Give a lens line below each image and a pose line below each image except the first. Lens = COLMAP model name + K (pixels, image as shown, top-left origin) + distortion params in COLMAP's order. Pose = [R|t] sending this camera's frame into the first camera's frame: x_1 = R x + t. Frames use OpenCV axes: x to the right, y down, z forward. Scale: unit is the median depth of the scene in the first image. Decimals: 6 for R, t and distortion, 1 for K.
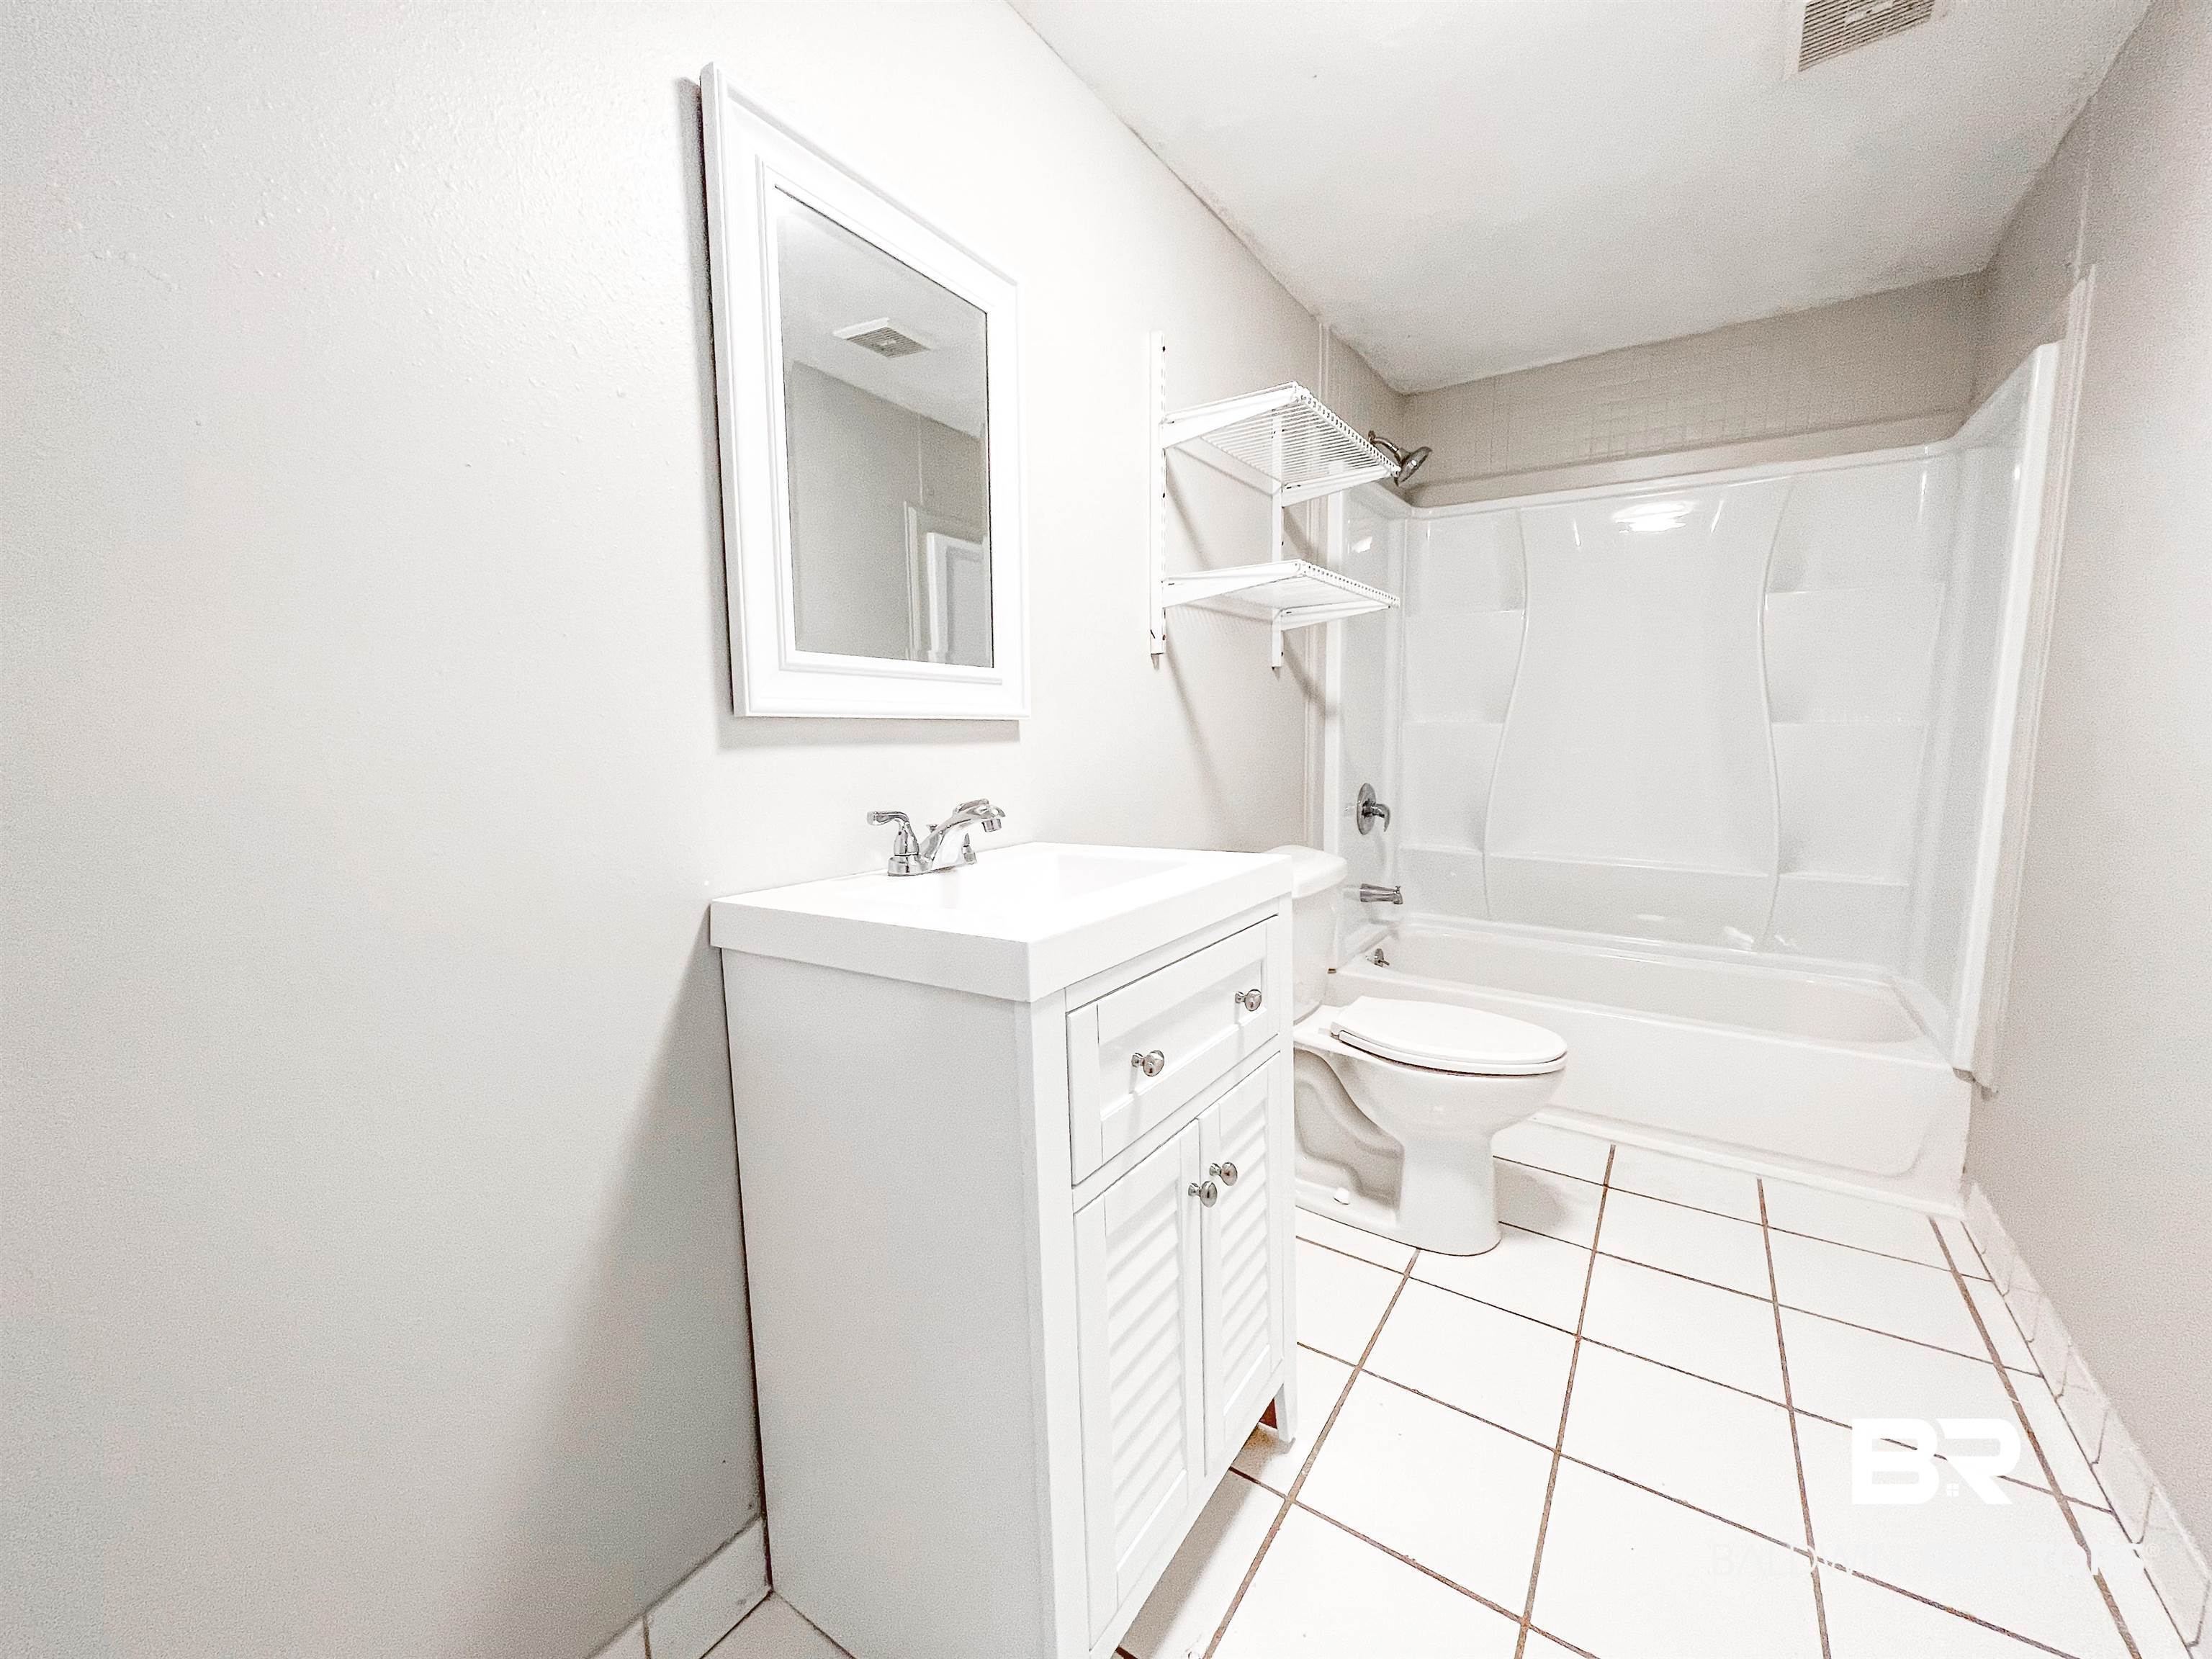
lens RADIAL K [[879.8, 0, 1108.3], [0, 879.8, 833.7], [0, 0, 1]] dist [-0.000273, 0.000012]
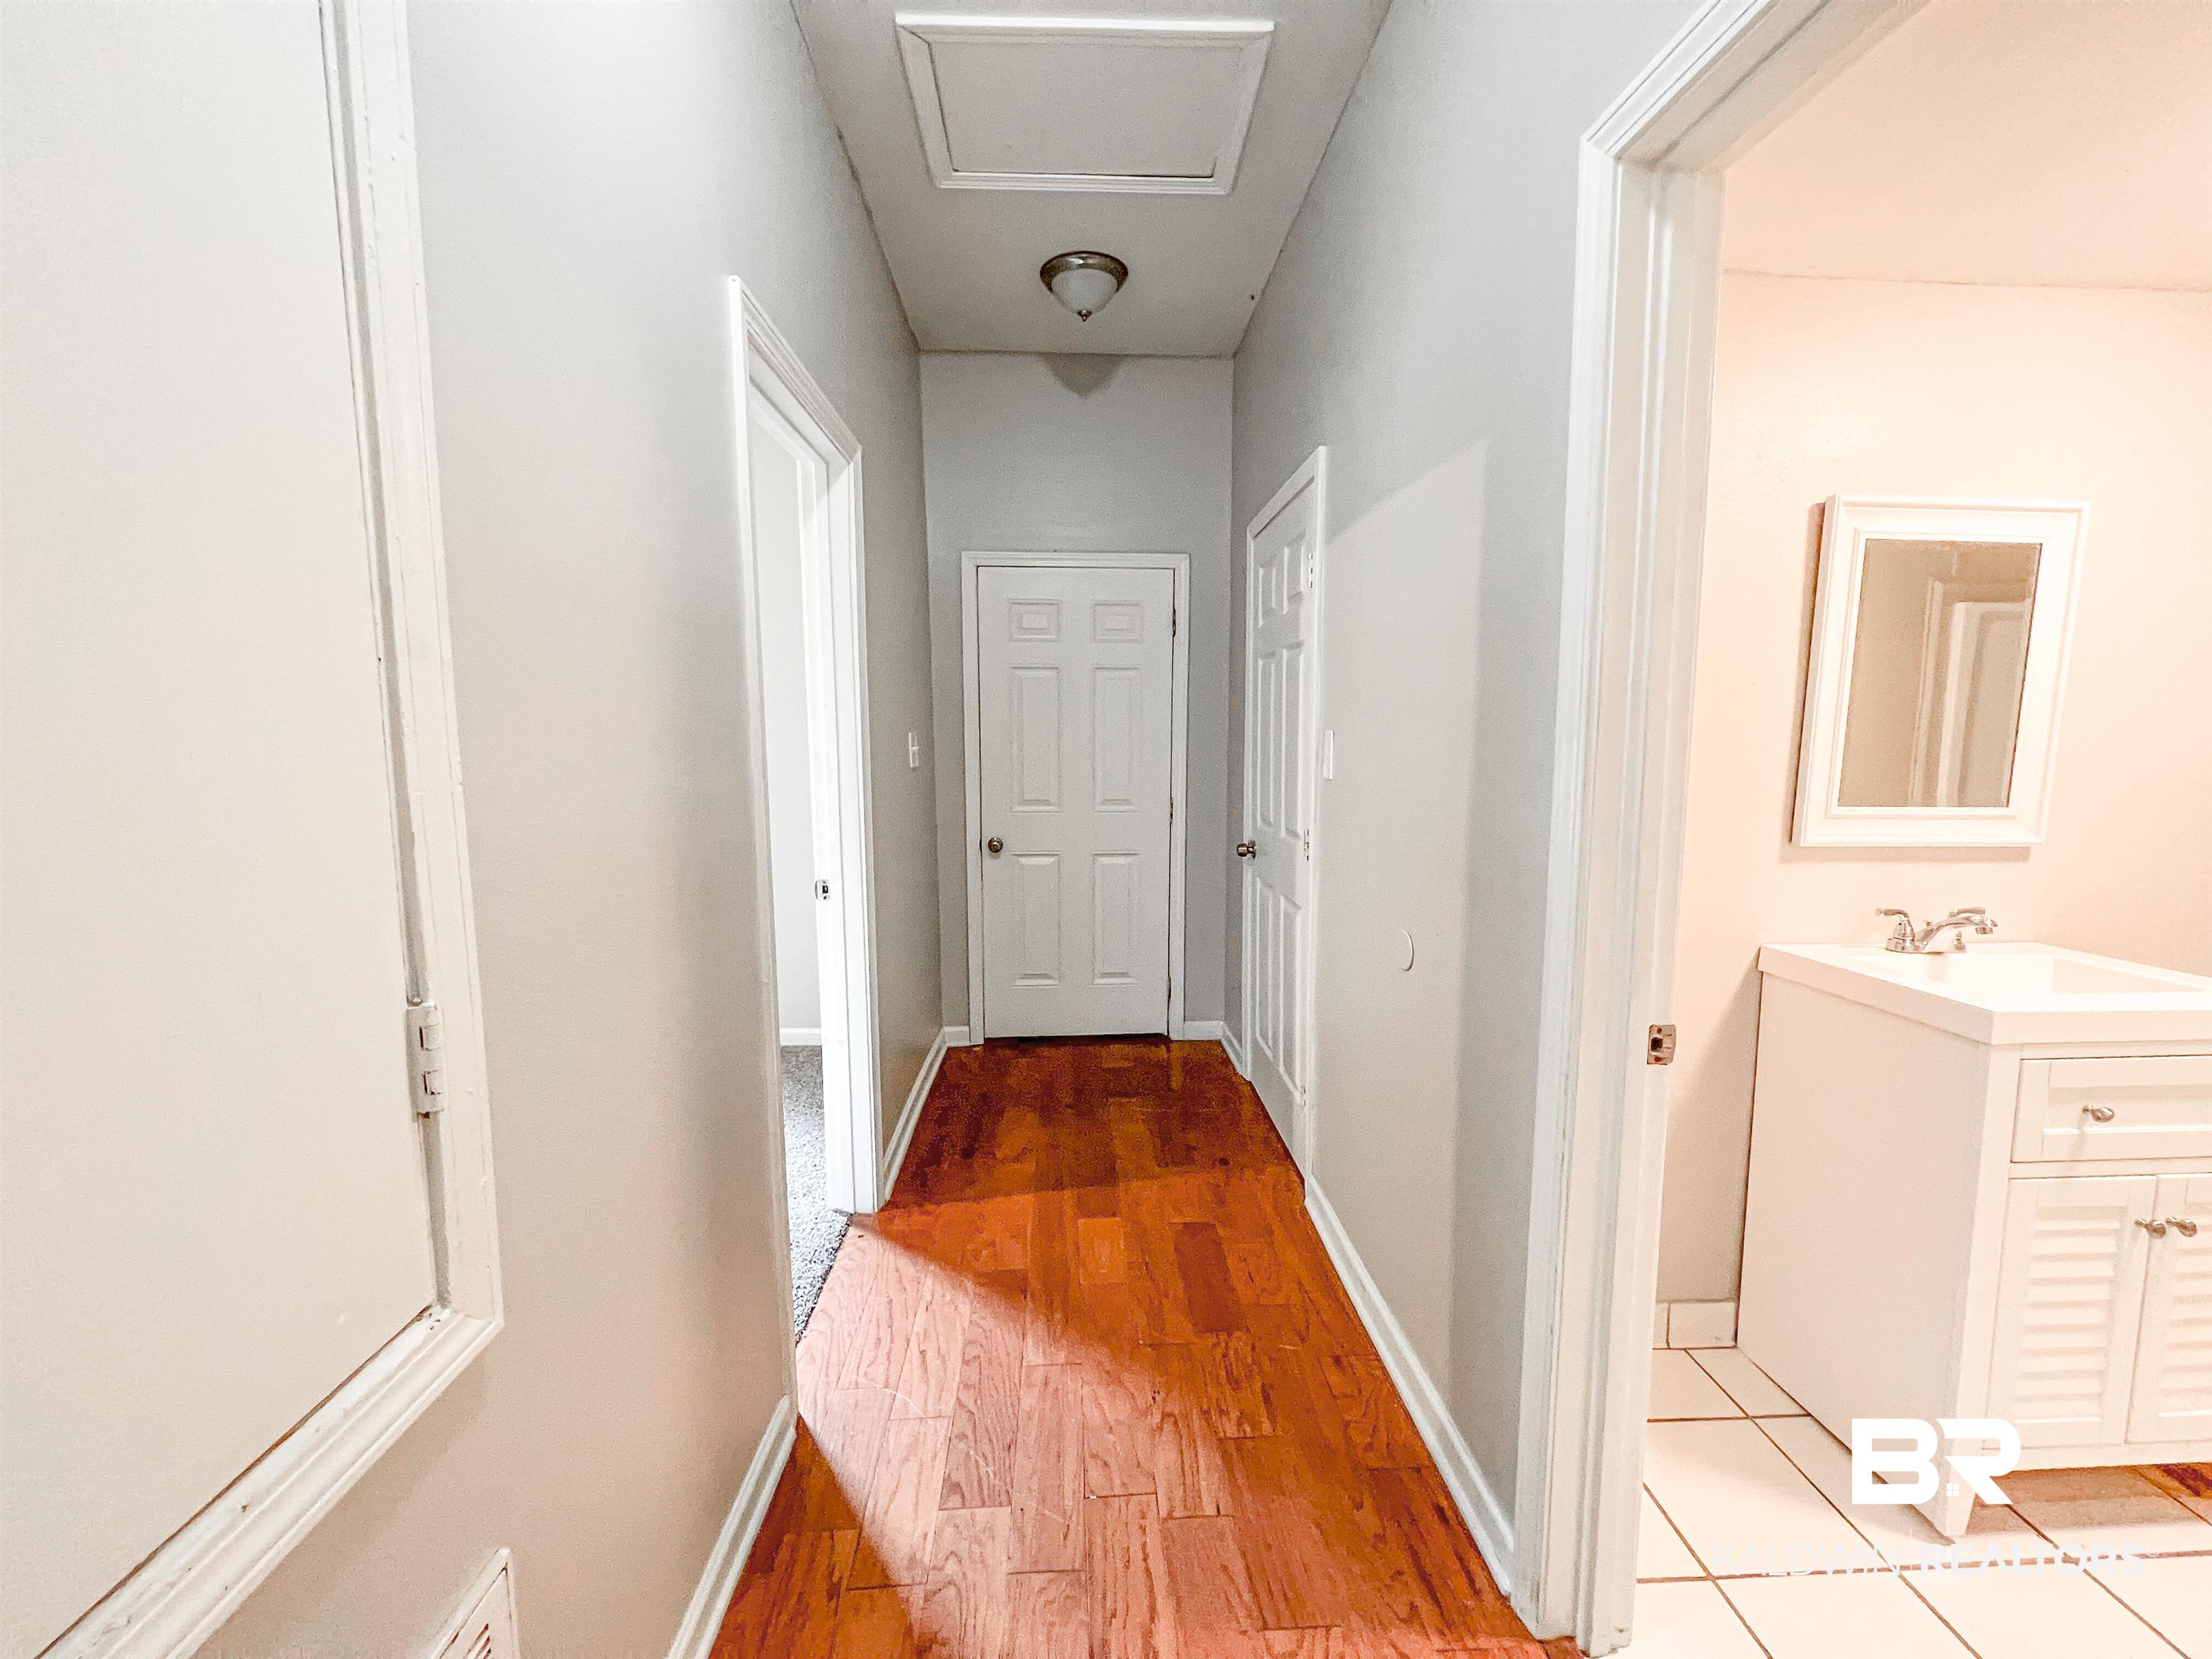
lens RADIAL K [[879.8, 0, 1111.6], [0, 879.8, 826.5], [0, 0, 1]] dist [-0.000273, 0.000012]
pose [[0.590214, 0.104674, -0.800432, 0.164603], [-0.107127, 0.992944, 0.050857, -0.101285], [0.800107, 0.055731, 0.597262, -1.044211]]
